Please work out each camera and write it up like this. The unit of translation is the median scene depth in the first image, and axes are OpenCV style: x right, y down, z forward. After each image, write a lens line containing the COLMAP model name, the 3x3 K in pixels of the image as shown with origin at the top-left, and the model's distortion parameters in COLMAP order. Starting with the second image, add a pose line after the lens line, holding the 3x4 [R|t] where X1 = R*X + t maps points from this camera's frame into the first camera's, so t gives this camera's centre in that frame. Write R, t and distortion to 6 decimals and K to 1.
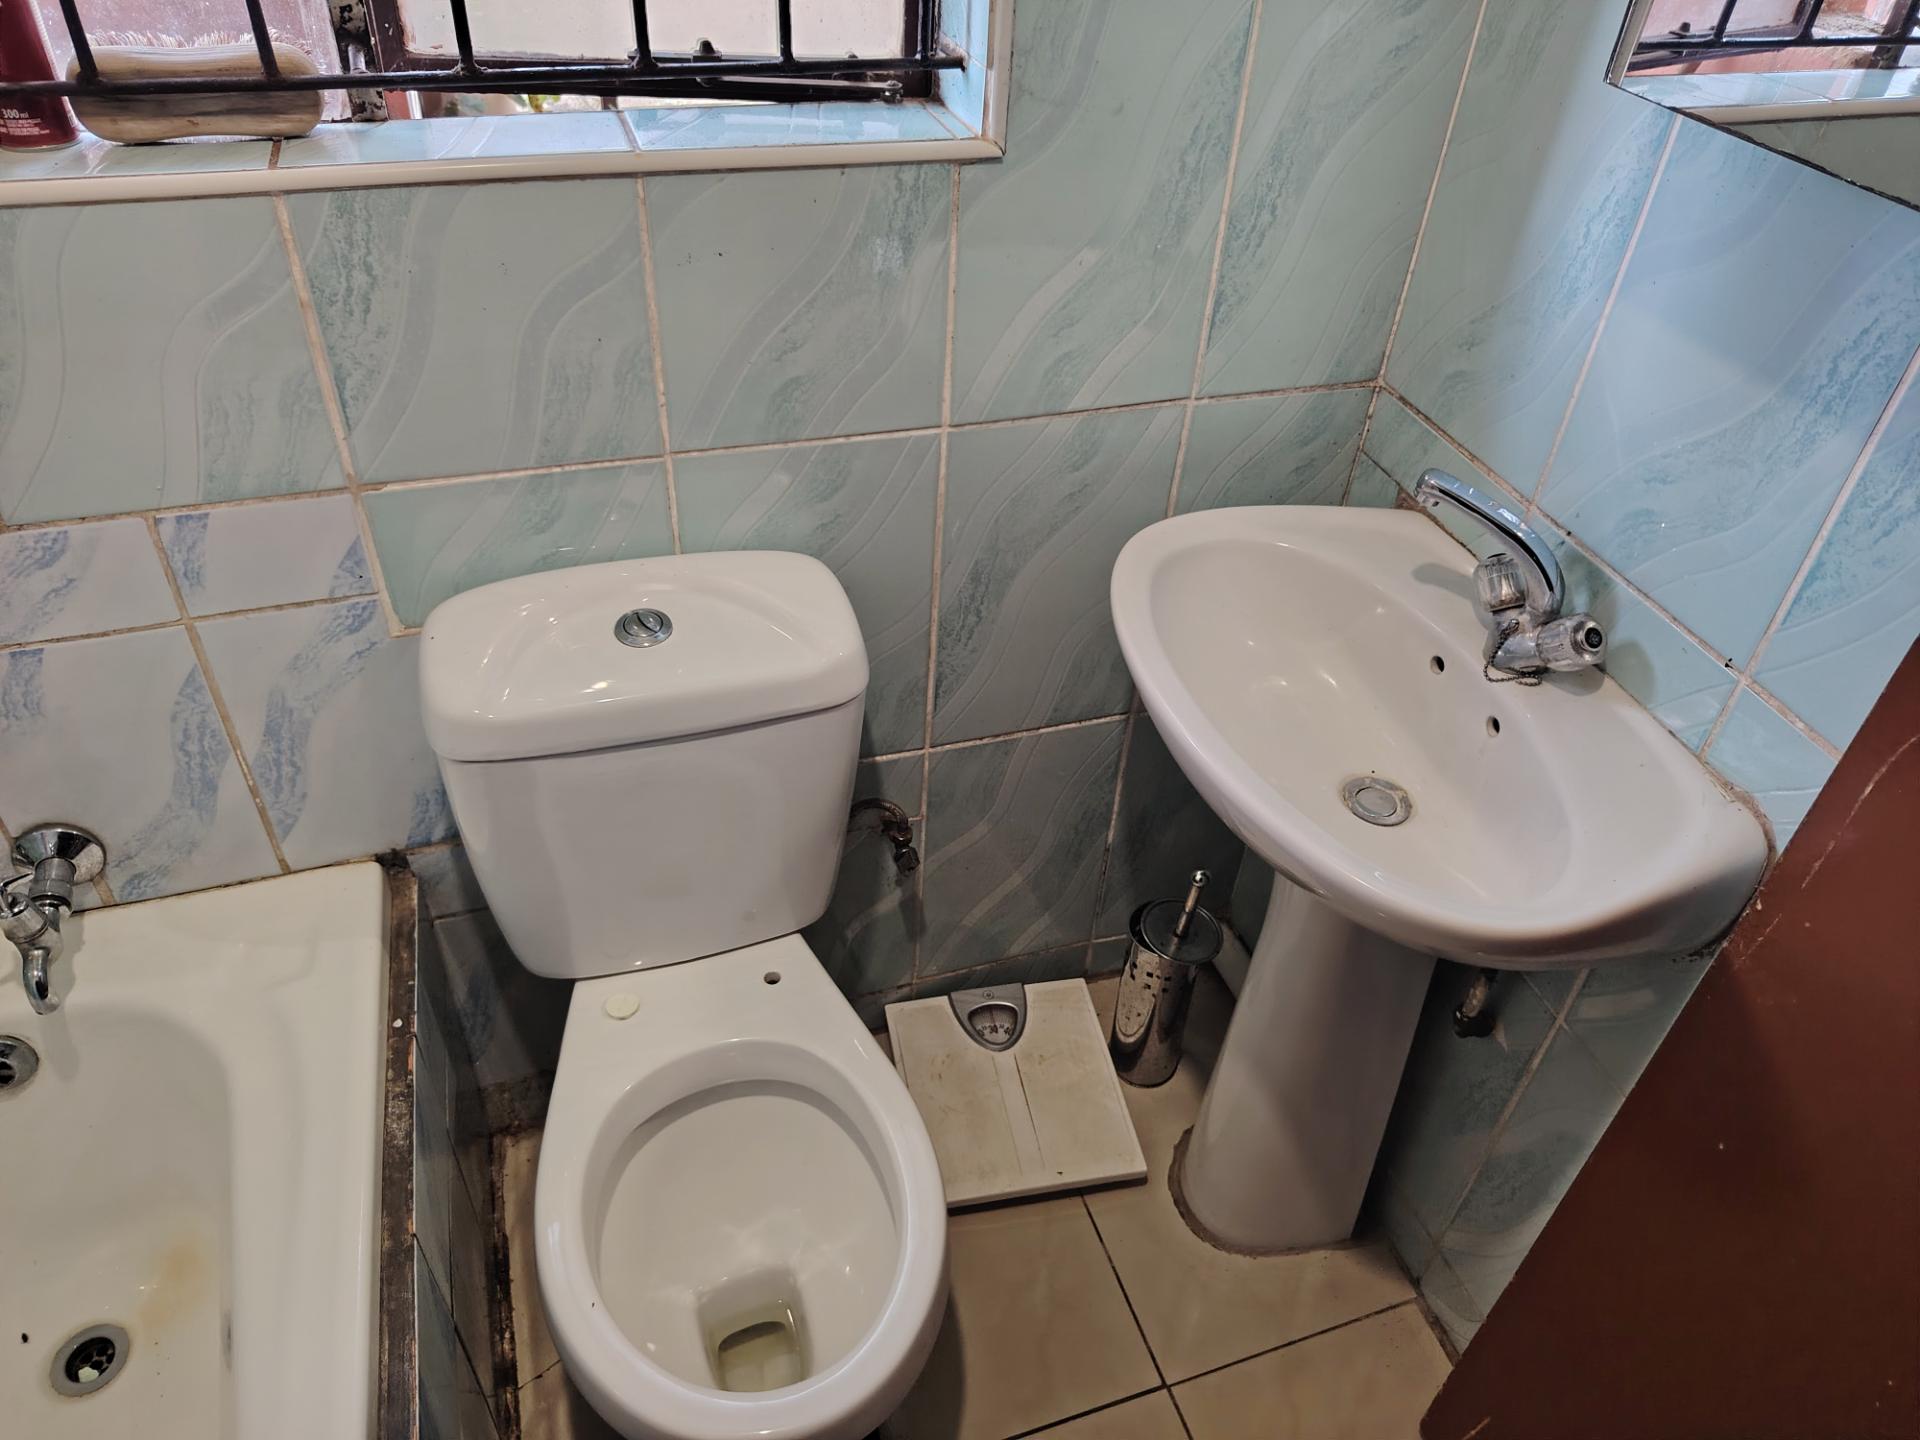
lens RADIAL K [[1328.5, 0, 929.8], [0, 1328.5, 725.9], [0, 0, 1]] dist [0.049165, -0.066096]
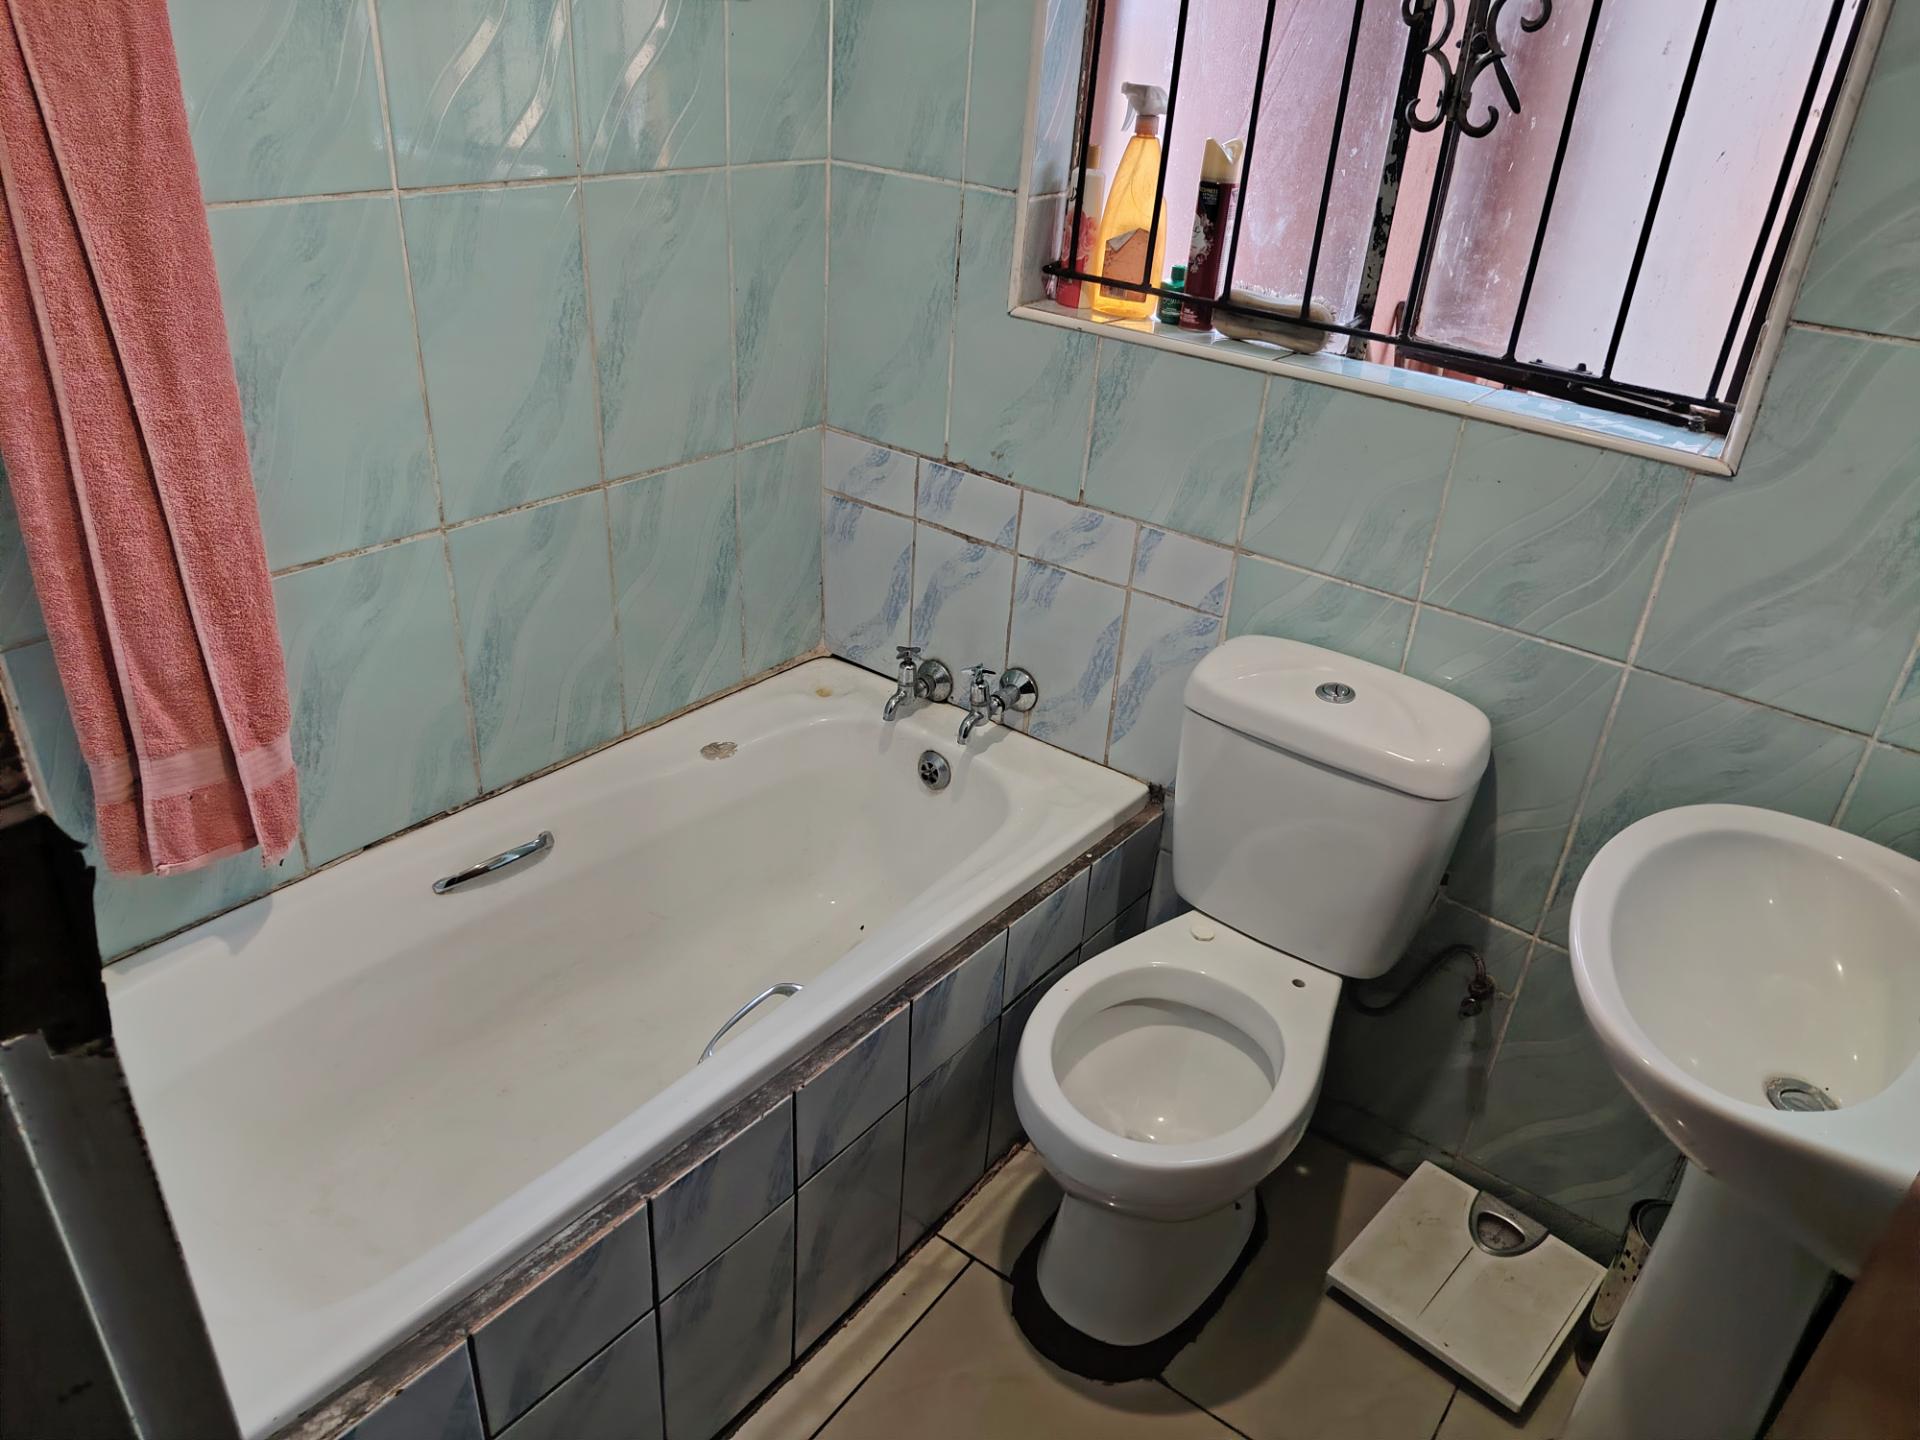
lens RADIAL K [[1328.5, 0, 950.8], [0, 1328.5, 771.7], [0, 0, 1]] dist [0.049165, -0.066096]
pose [[0.570001, 0.404448, -0.715206, 0.643471], [-0.558025, 0.829467, 0.024331, 0.204143], [0.603081, 0.385234, 0.698490, -0.264583]]
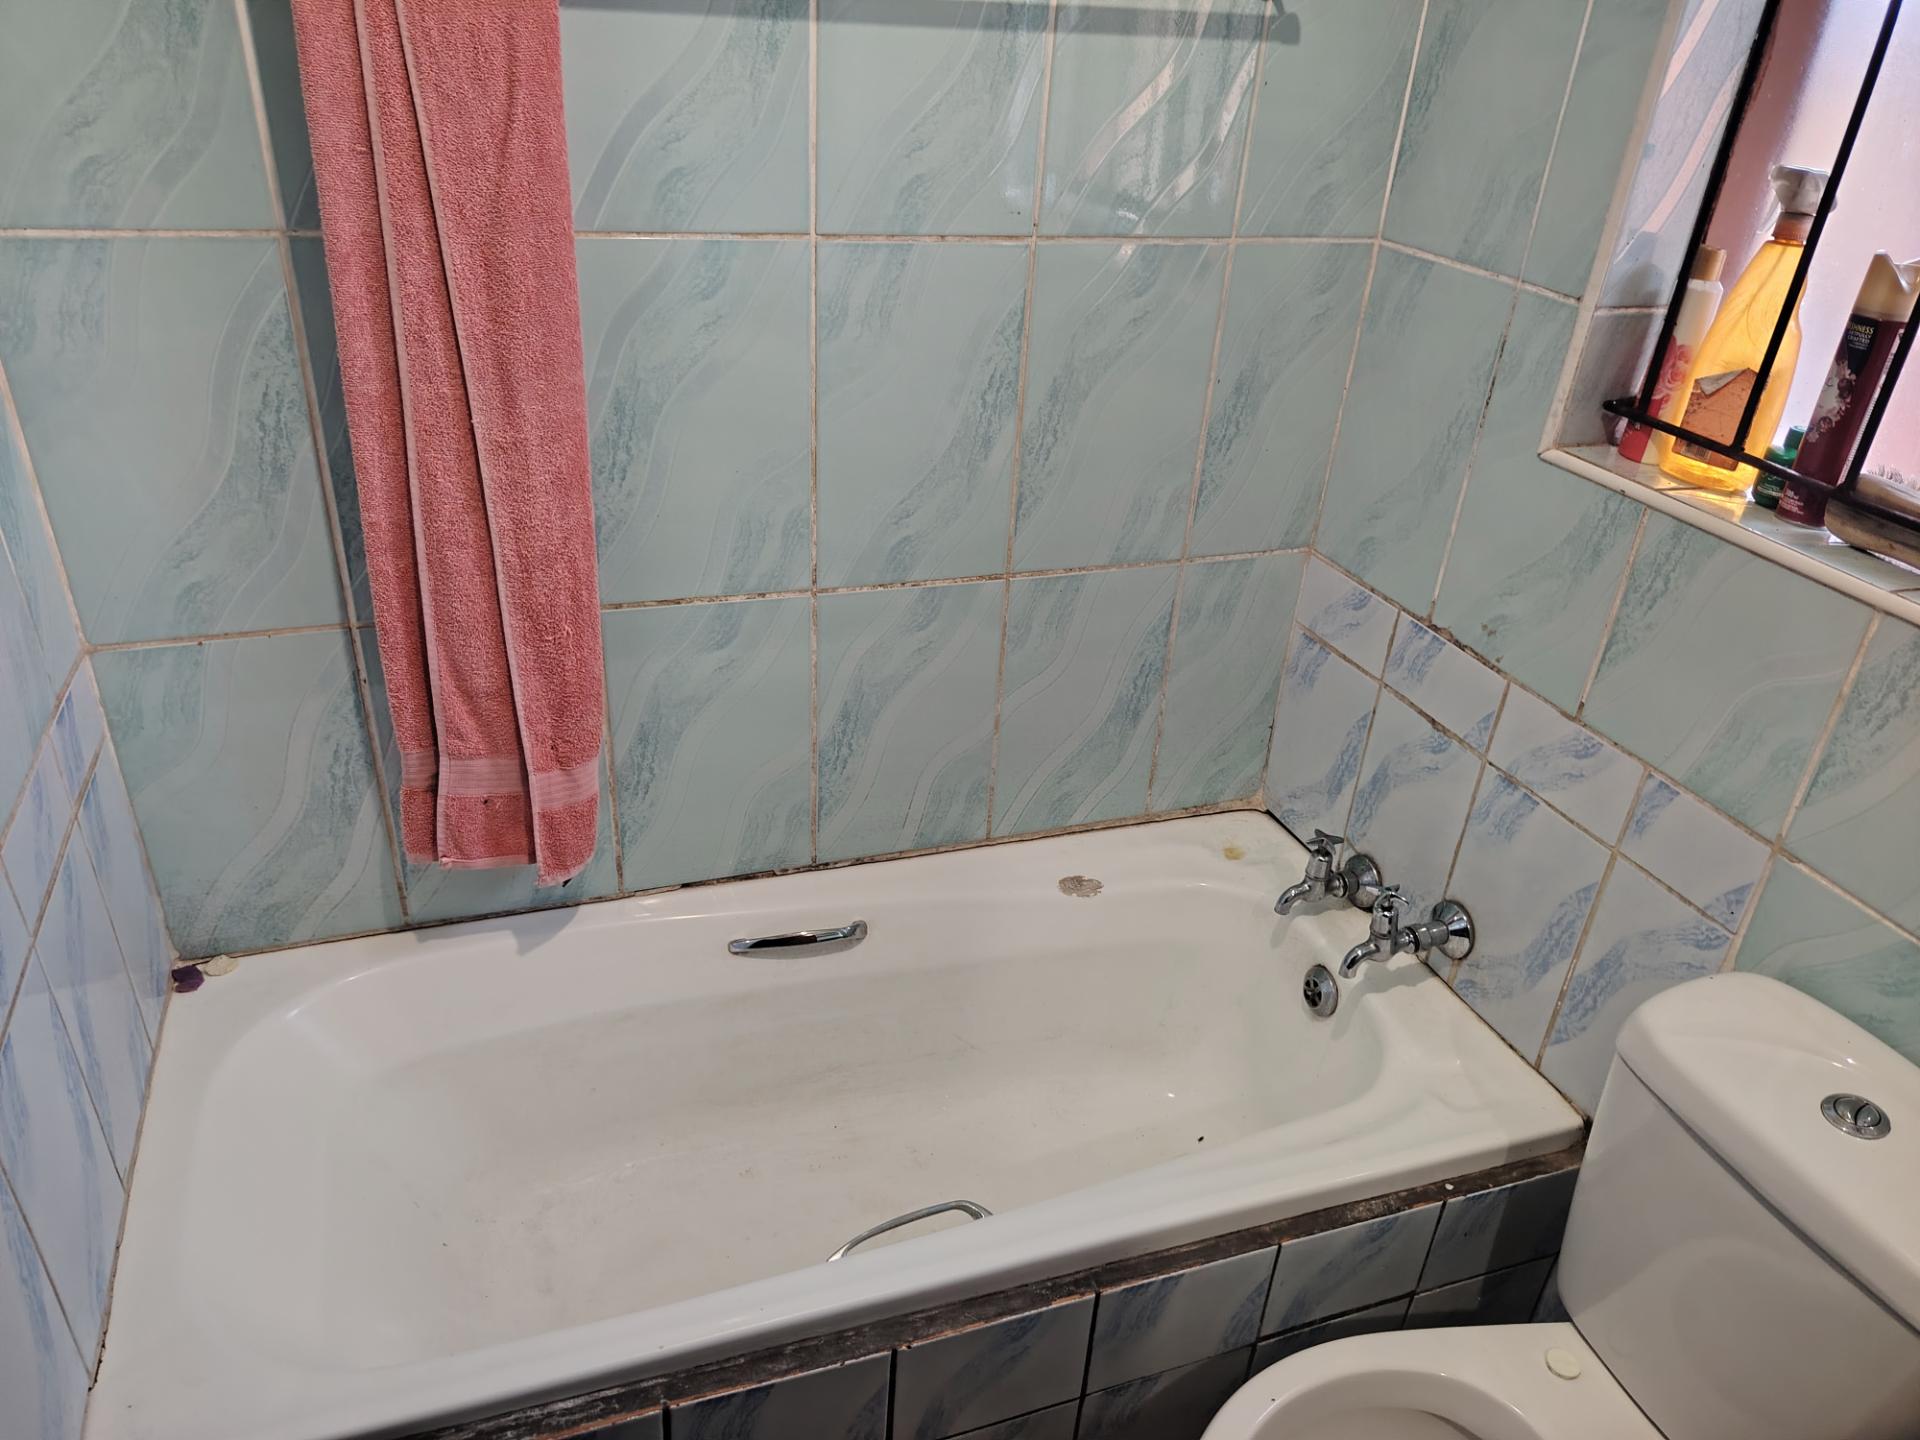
lens RADIAL K [[1328.5, 0, 980.7], [0, 1328.5, 765.8], [0, 0, 1]] dist [0.049165, -0.066096]
pose [[0.051513, 0.461248, -0.885774, 0.478037], [-0.692859, 0.655278, 0.300928, -0.093468], [0.719231, 0.598215, 0.353335, 0.076810]]
